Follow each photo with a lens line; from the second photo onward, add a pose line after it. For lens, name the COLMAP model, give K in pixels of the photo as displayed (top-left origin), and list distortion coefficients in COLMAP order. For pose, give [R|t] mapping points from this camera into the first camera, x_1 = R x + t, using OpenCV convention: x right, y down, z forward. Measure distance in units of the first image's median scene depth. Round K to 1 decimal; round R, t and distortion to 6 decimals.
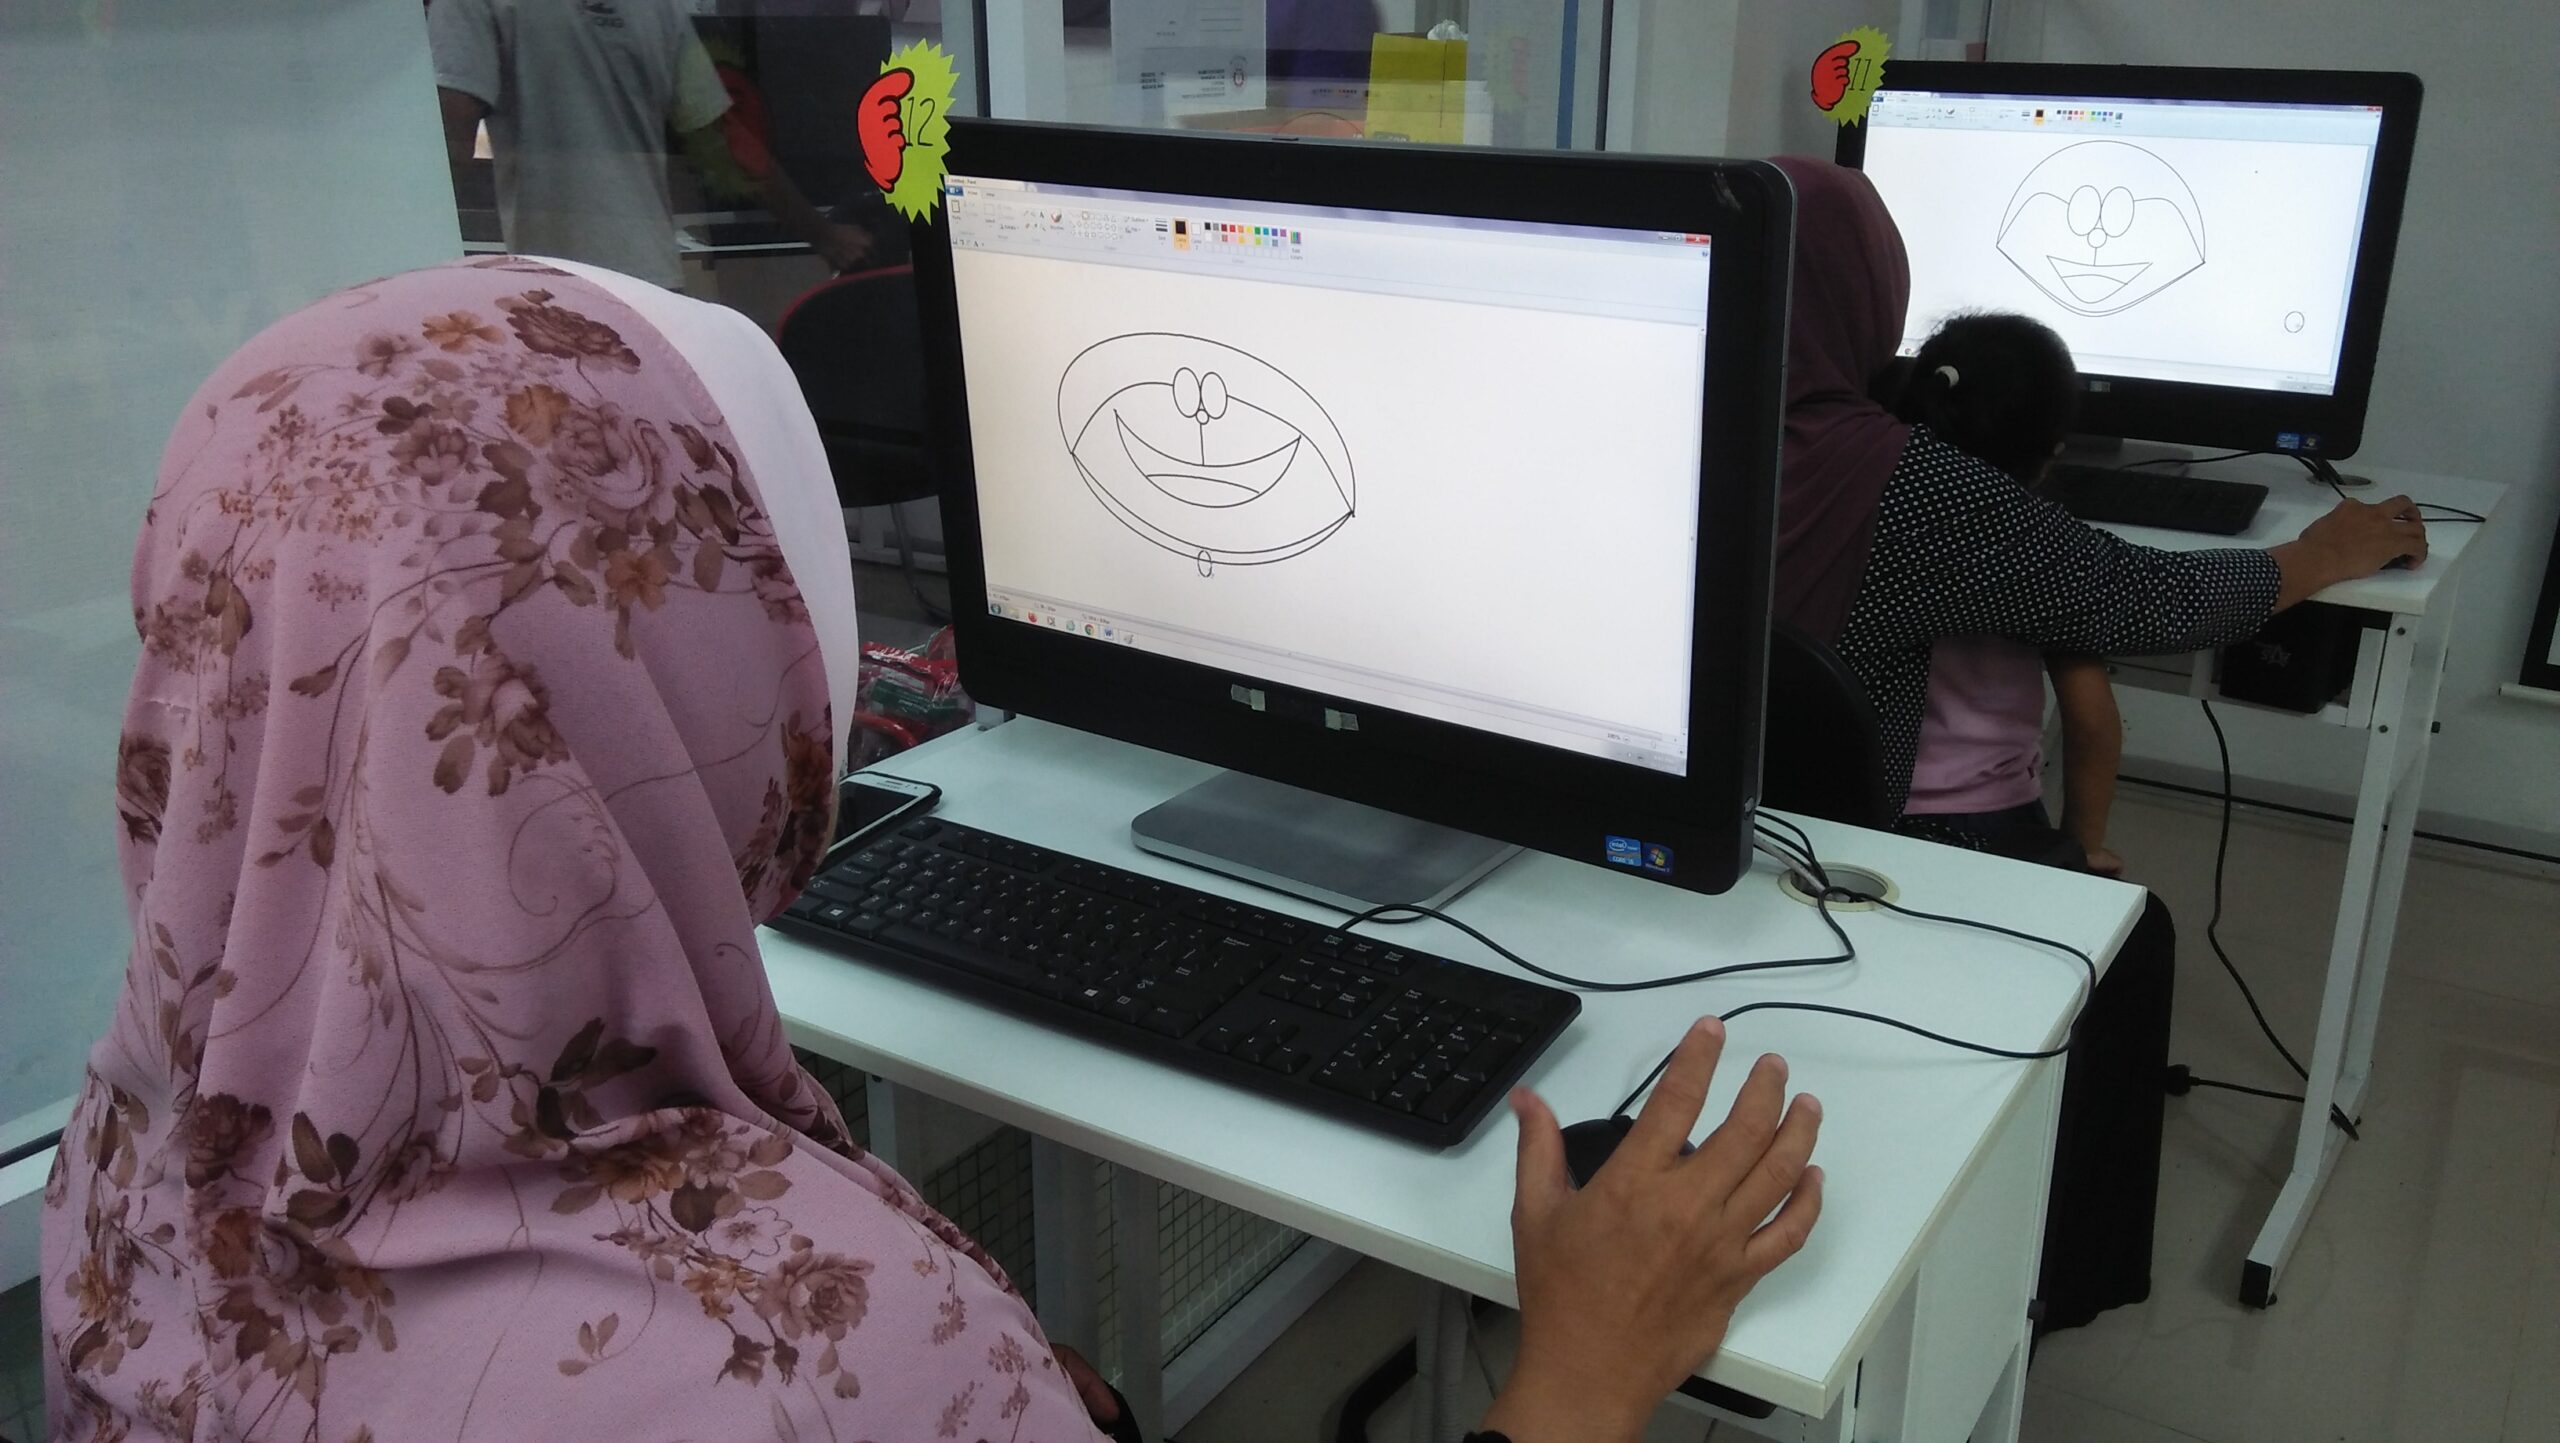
lens RADIAL K [[2072.5, 0, 1297.9], [0, 2072.5, 720.5], [0, 0, 1]] dist [0.094491, -0.148177]
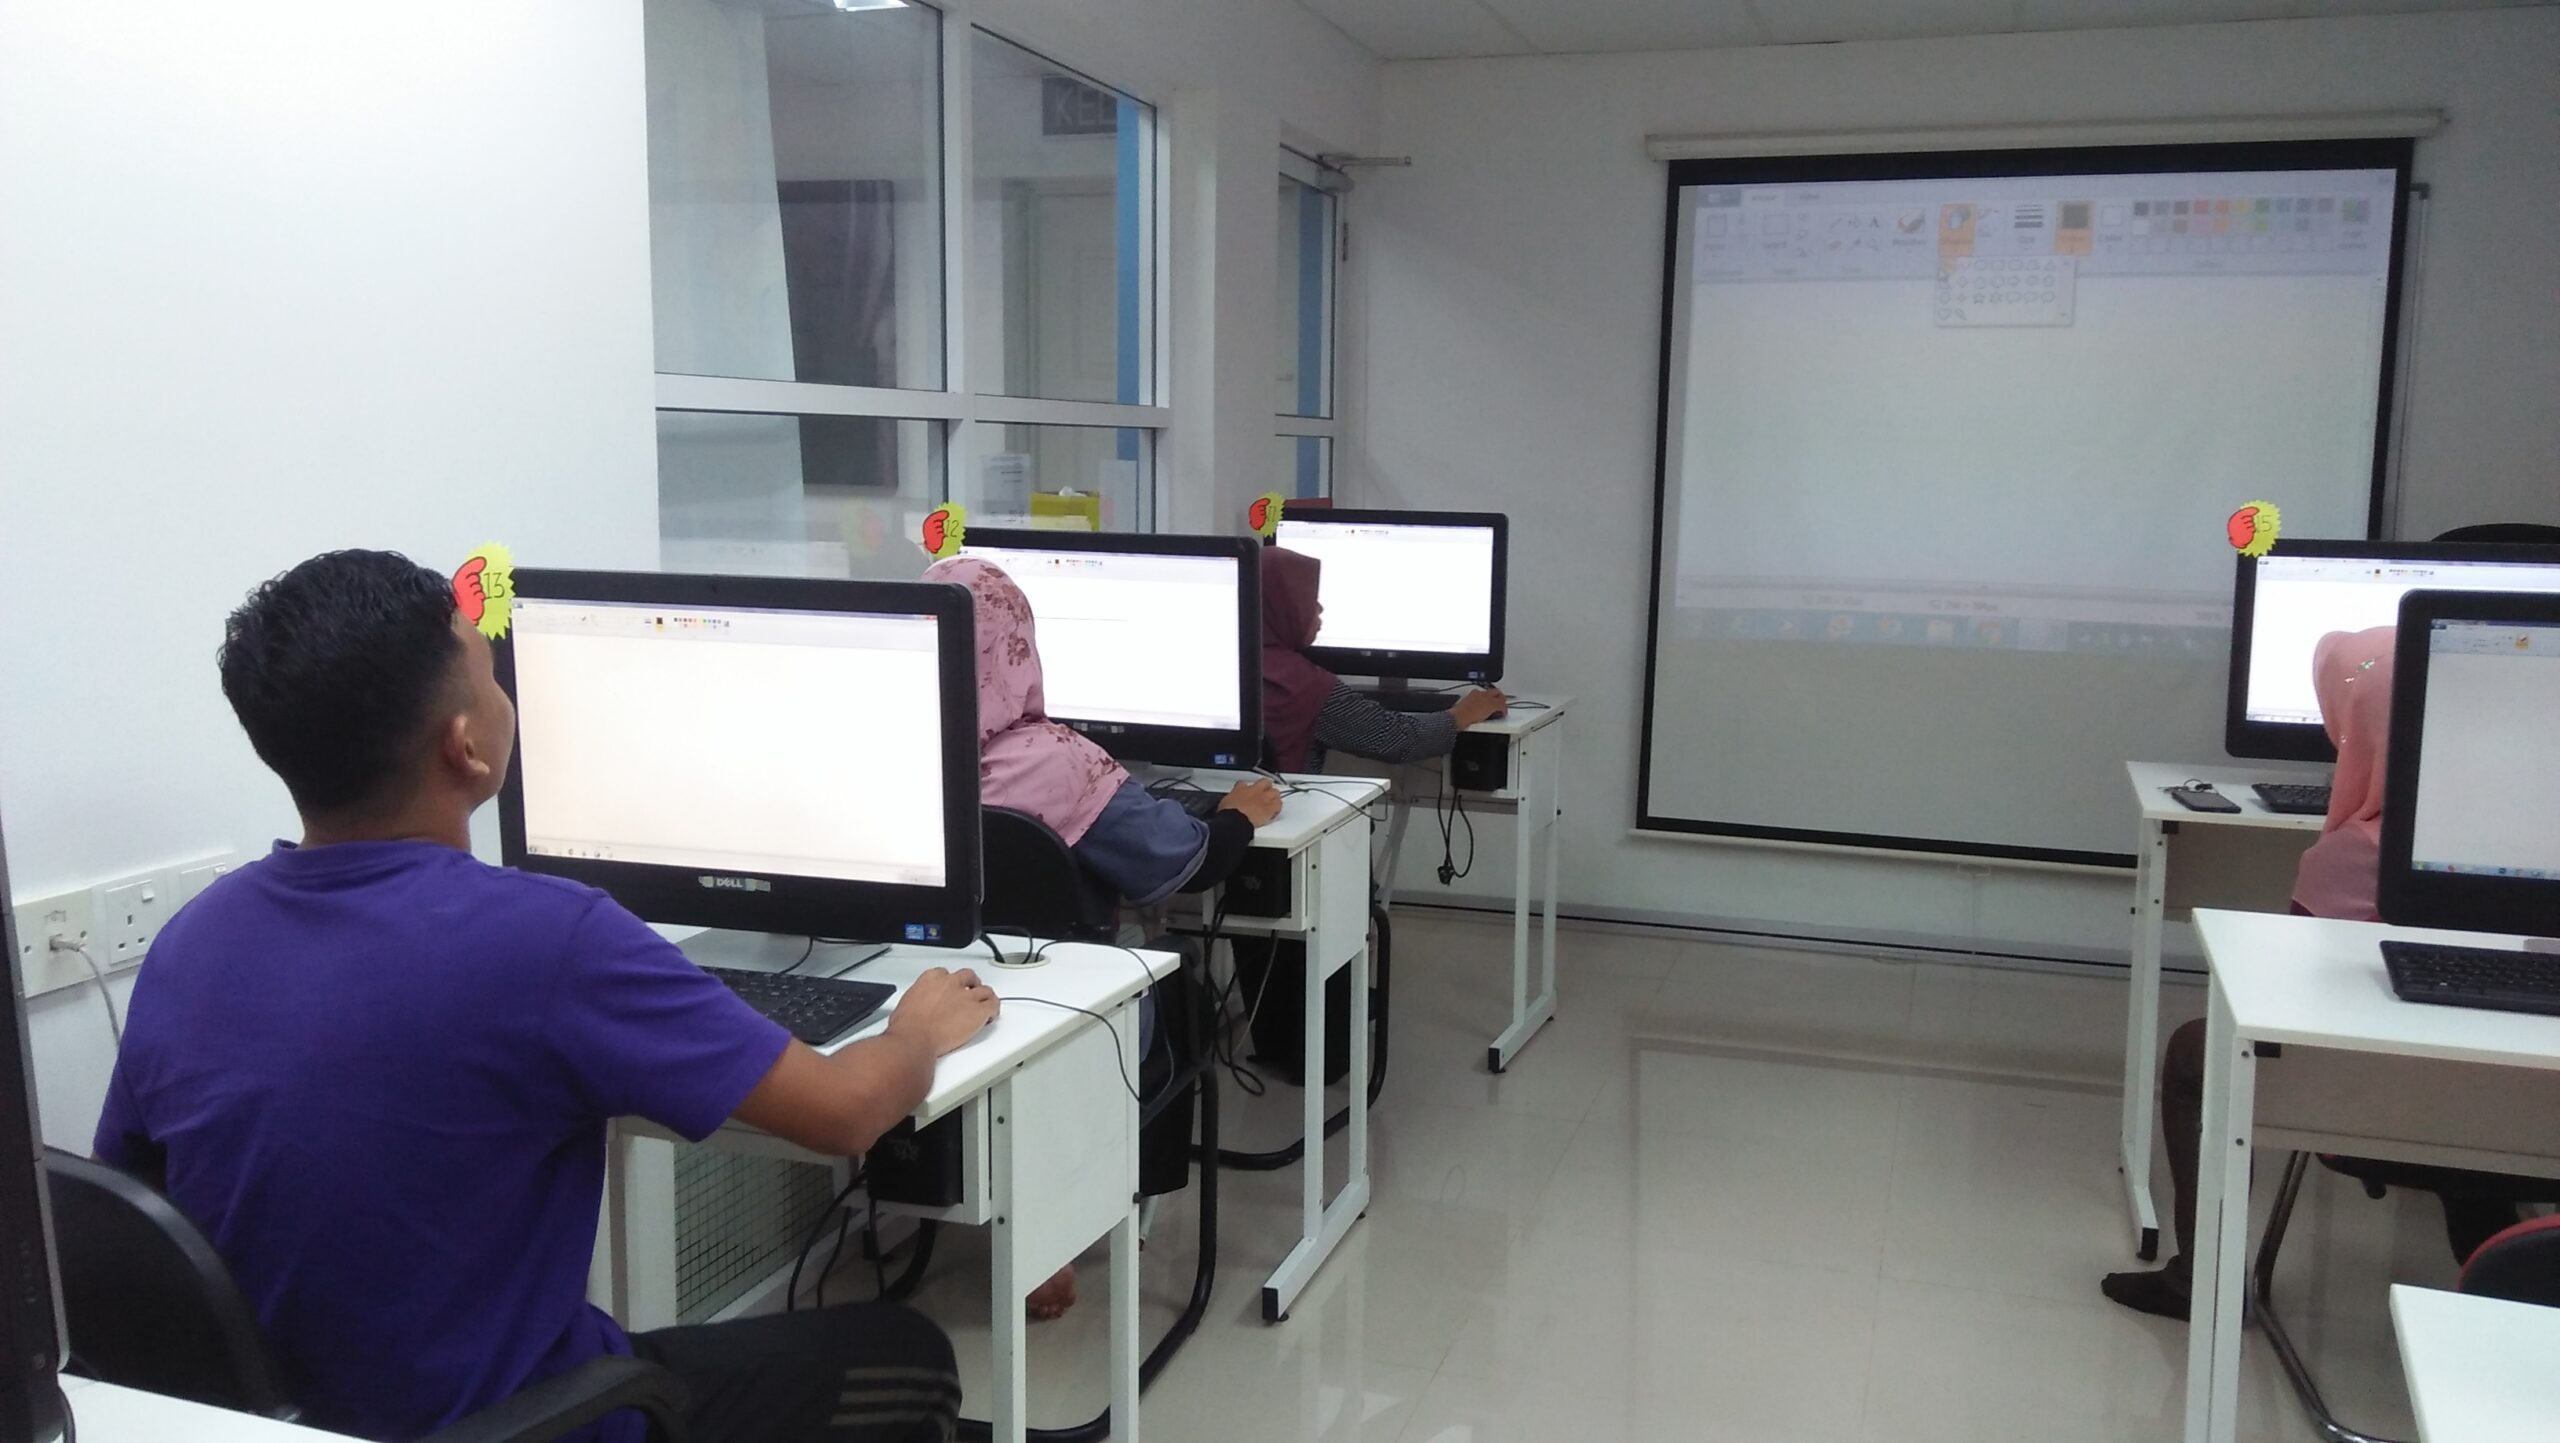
lens RADIAL K [[2072.5, 0, 1277.5], [0, 2072.5, 718.8], [0, 0, 1]] dist [0.094491, -0.148177]
pose [[0.966435, -0.025159, 0.255678, -0.478989], [0.075347, 0.979188, -0.188452, 0.520353], [-0.245616, 0.201391, 0.948216, -1.695709]]
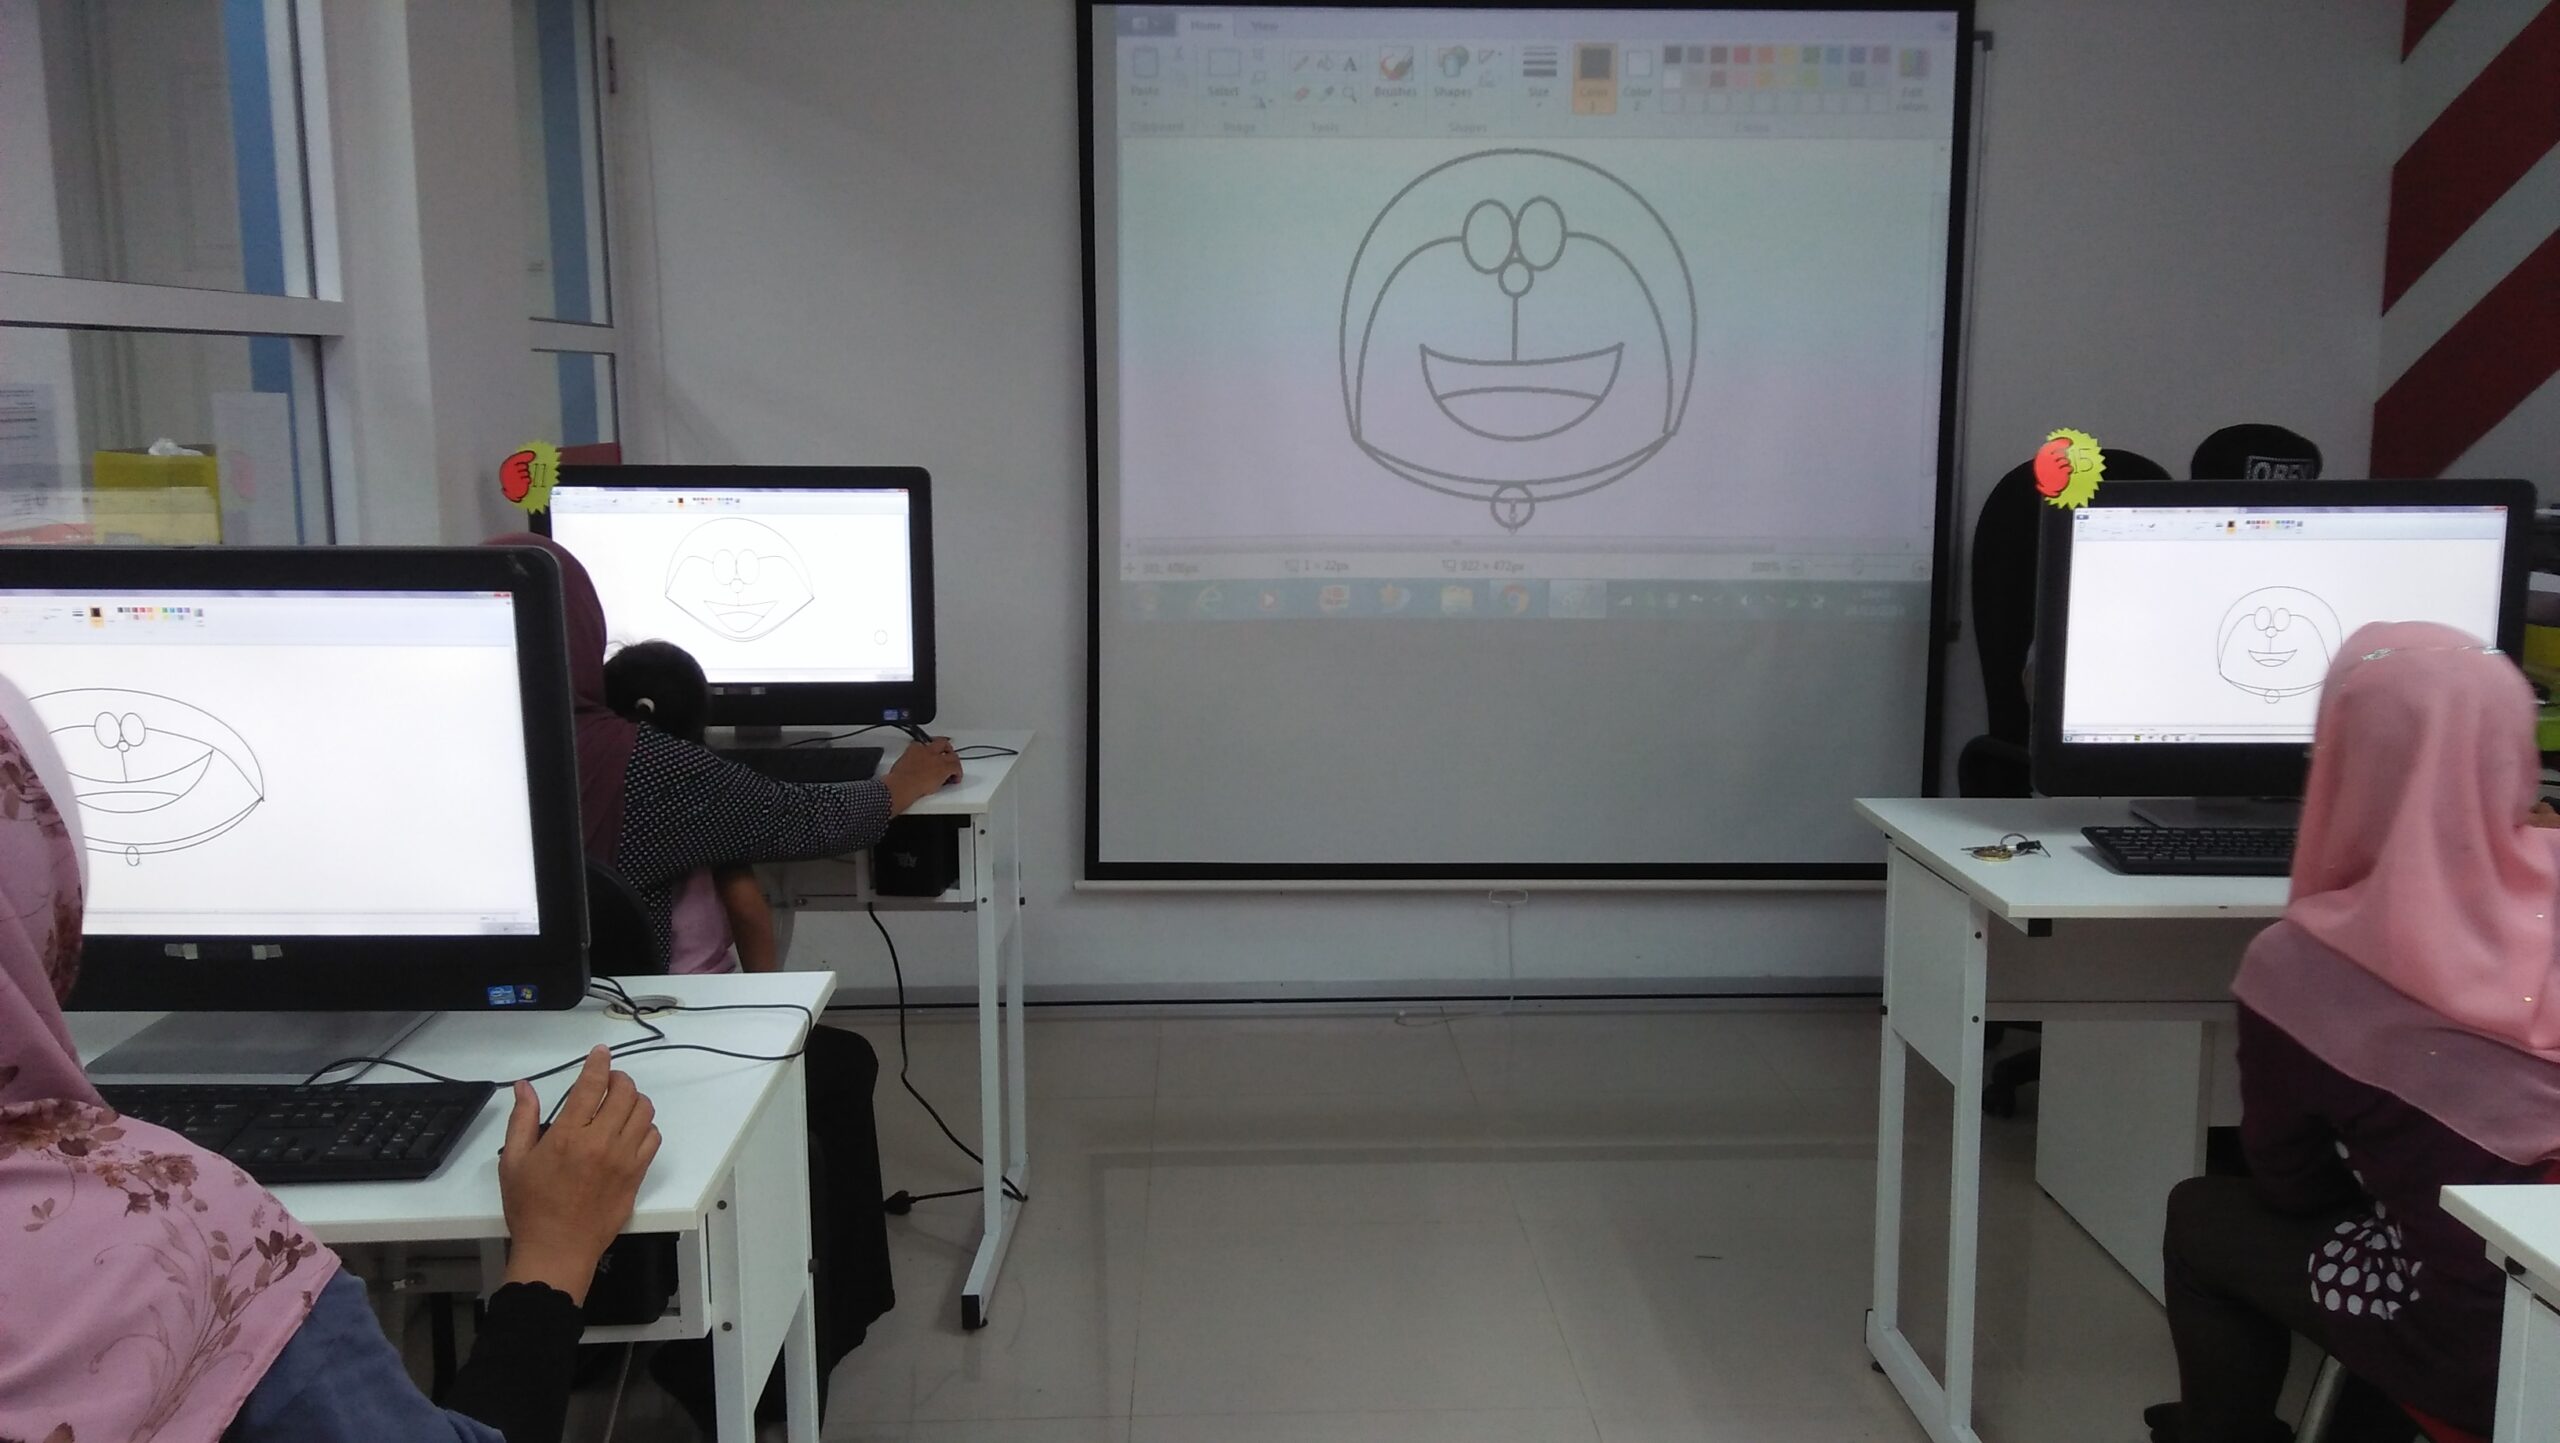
lens RADIAL K [[2072.5, 0, 1292.5], [0, 2072.5, 708.8], [0, 0, 1]] dist [0.094491, -0.148177]
pose [[0.813781, -0.097456, 0.572942, -0.202774], [0.194265, 0.974748, -0.110122, 0.124814], [-0.547742, 0.200917, 0.812164, -0.520657]]
